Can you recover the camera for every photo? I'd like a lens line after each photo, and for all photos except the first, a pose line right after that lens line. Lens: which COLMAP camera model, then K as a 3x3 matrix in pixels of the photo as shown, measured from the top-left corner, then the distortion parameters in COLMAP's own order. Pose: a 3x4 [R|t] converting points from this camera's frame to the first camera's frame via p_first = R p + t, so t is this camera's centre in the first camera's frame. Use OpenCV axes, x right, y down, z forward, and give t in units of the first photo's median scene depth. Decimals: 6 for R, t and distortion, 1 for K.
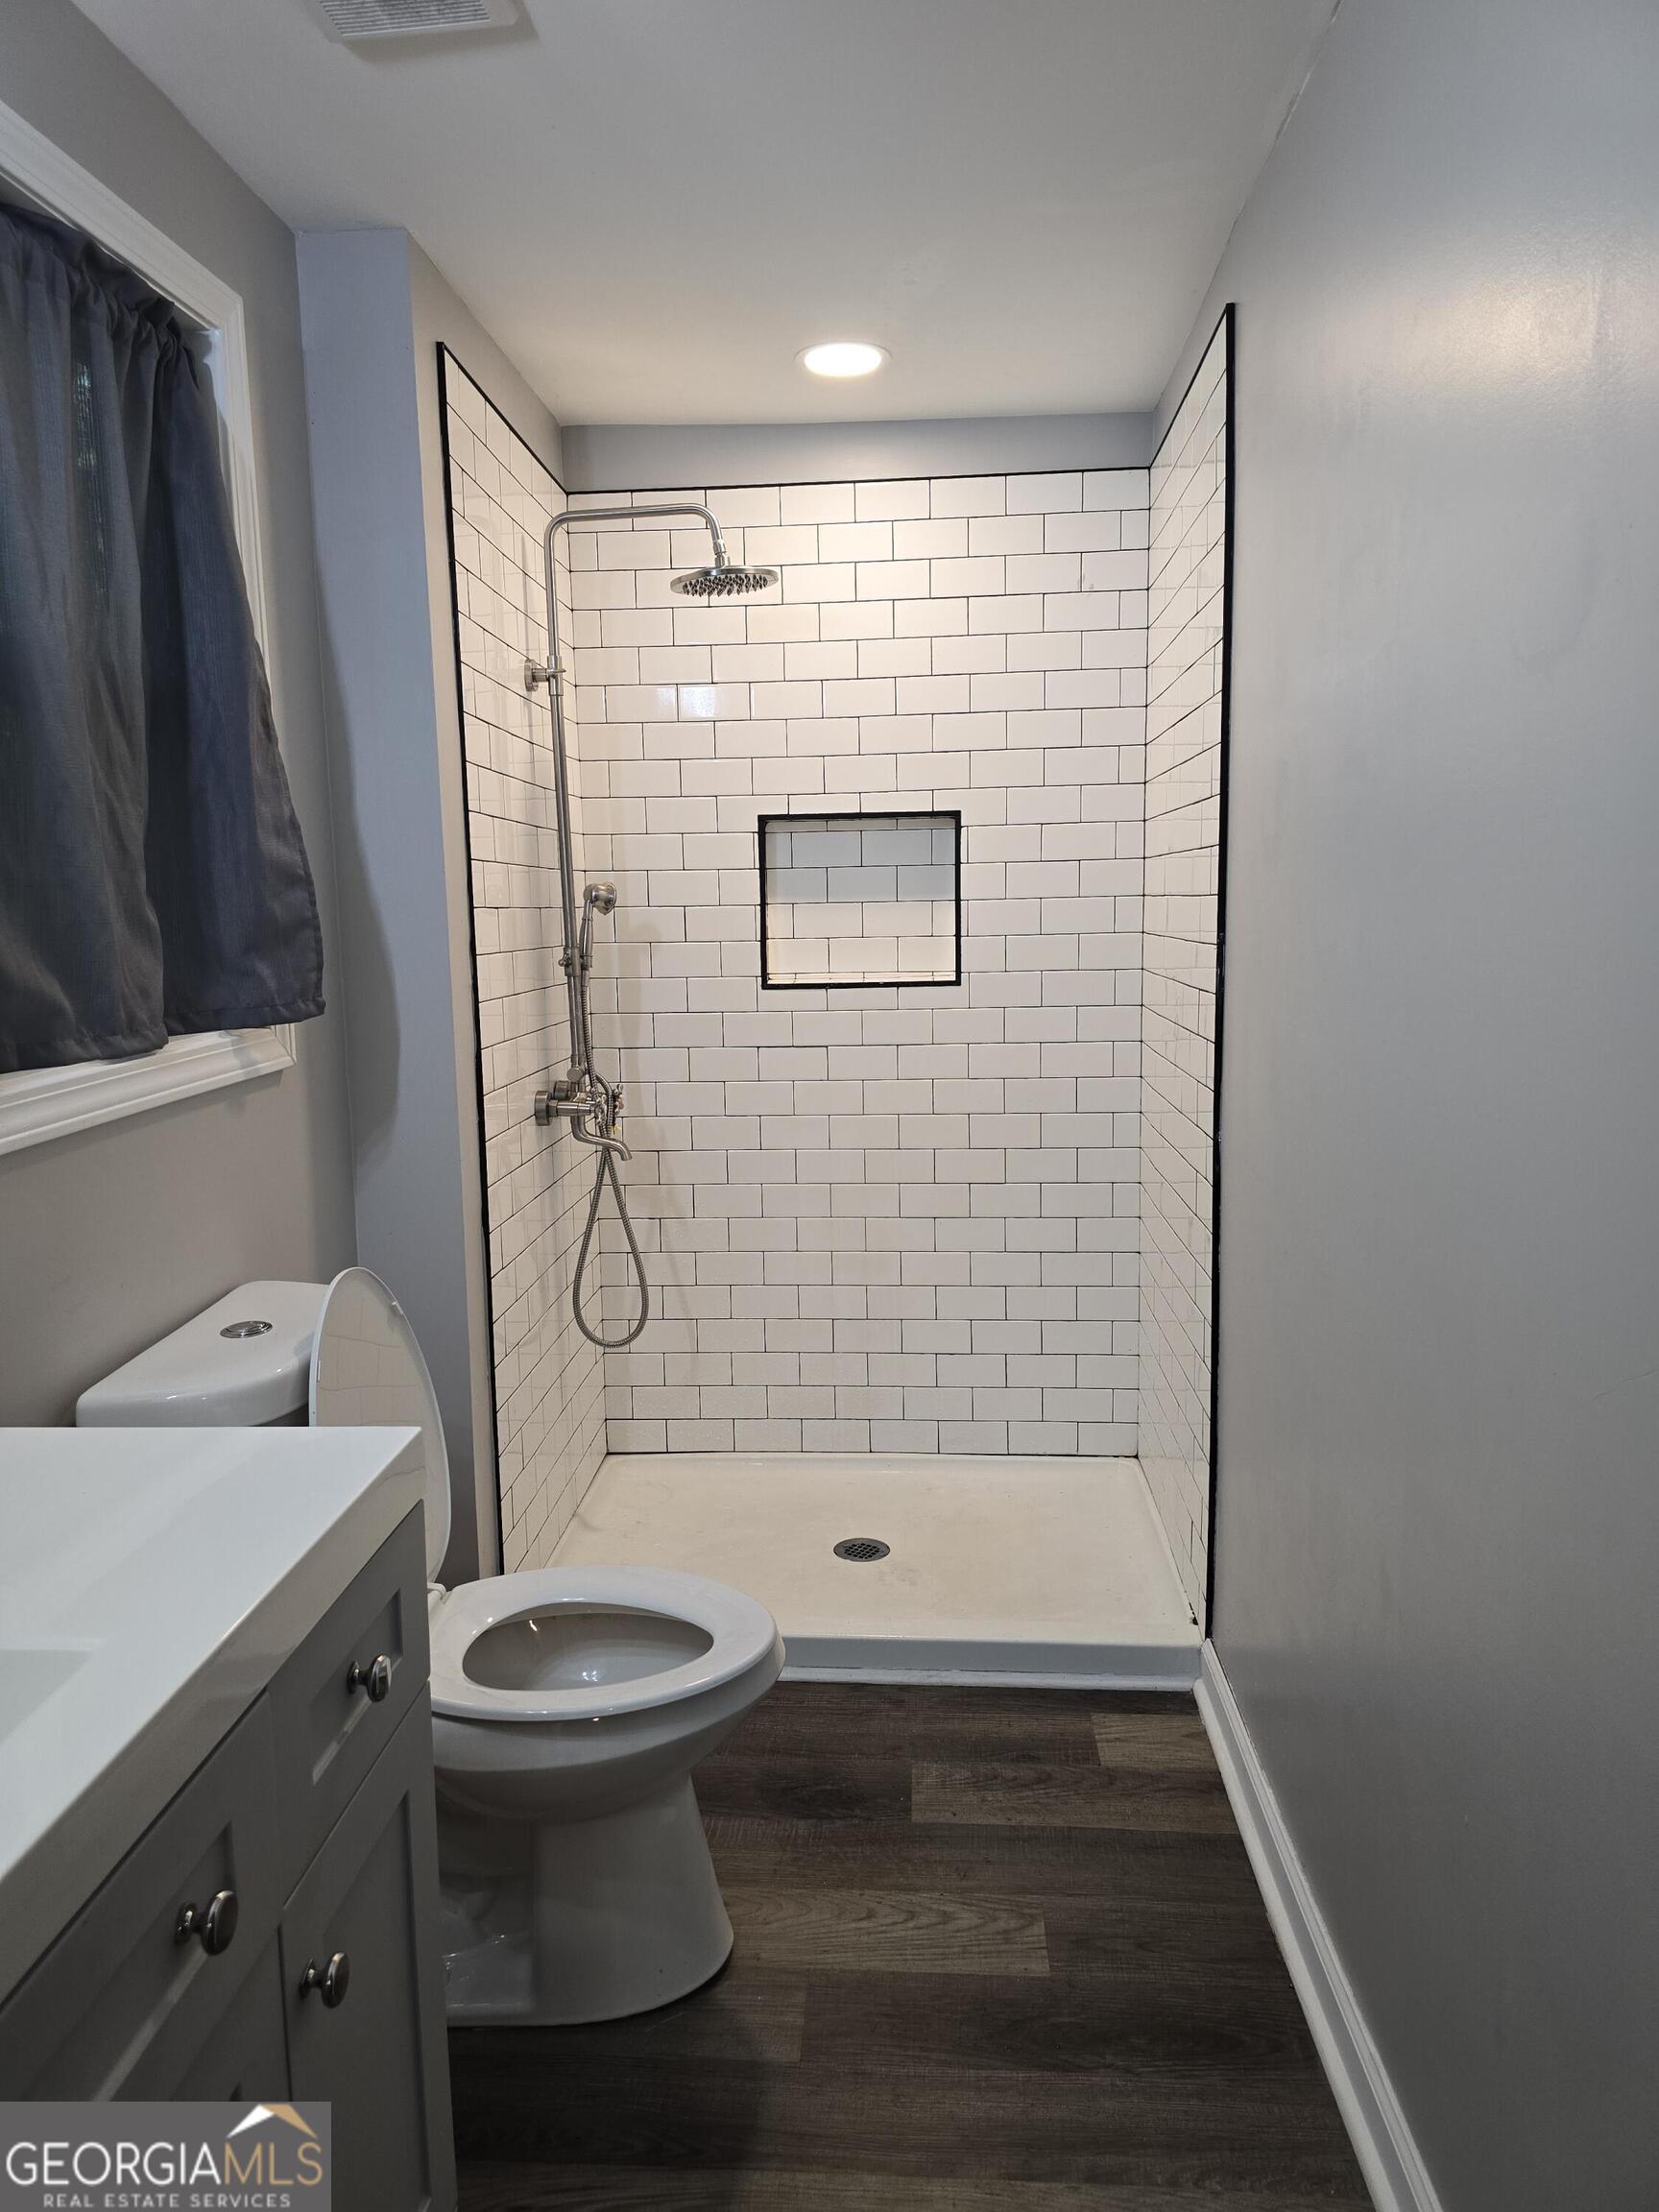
lens RADIAL K [[1496.3, 0, 827.5], [0, 1496.3, 1111.5], [0, 0, 1]] dist [0.062150, -0.056755]
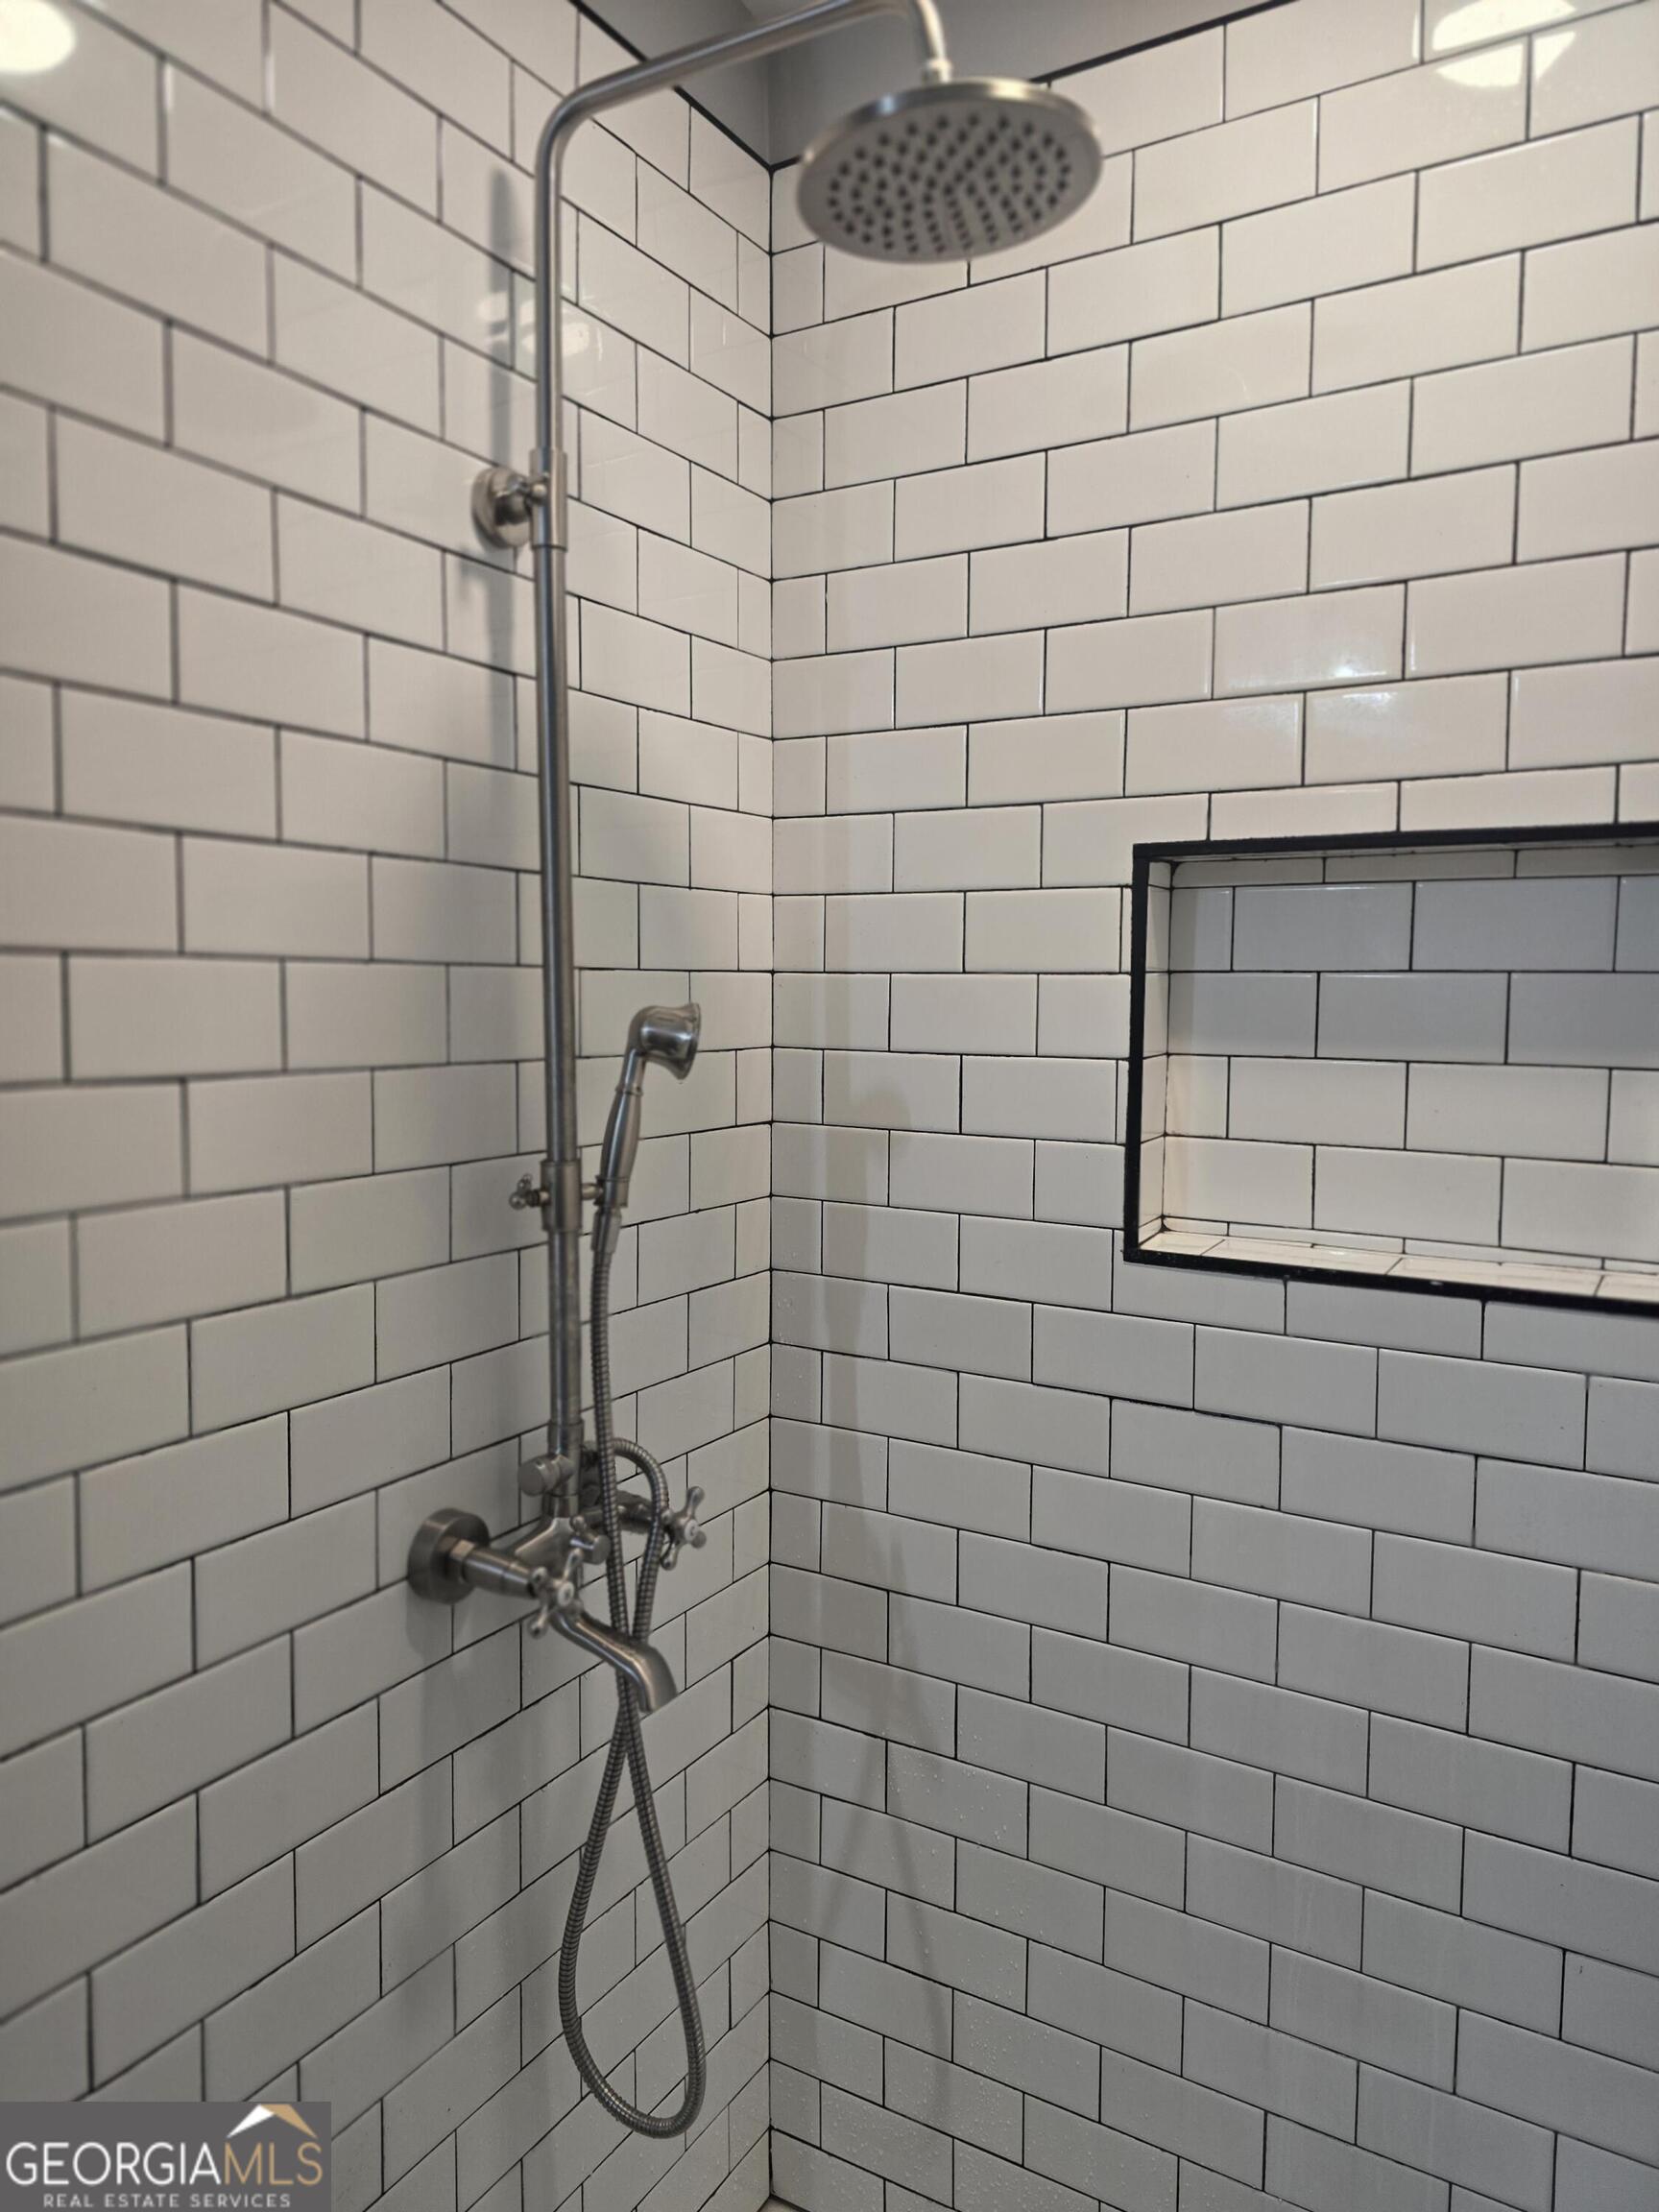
lens RADIAL K [[1496.3, 0, 820.9], [0, 1496.3, 1090.4], [0, 0, 1]] dist [0.062150, -0.056755]
pose [[0.887744, 0.056874, -0.456811, 0.069550], [-0.086156, 0.995331, -0.043510, -0.103841], [0.452203, 0.077982, 0.888499, 0.592673]]
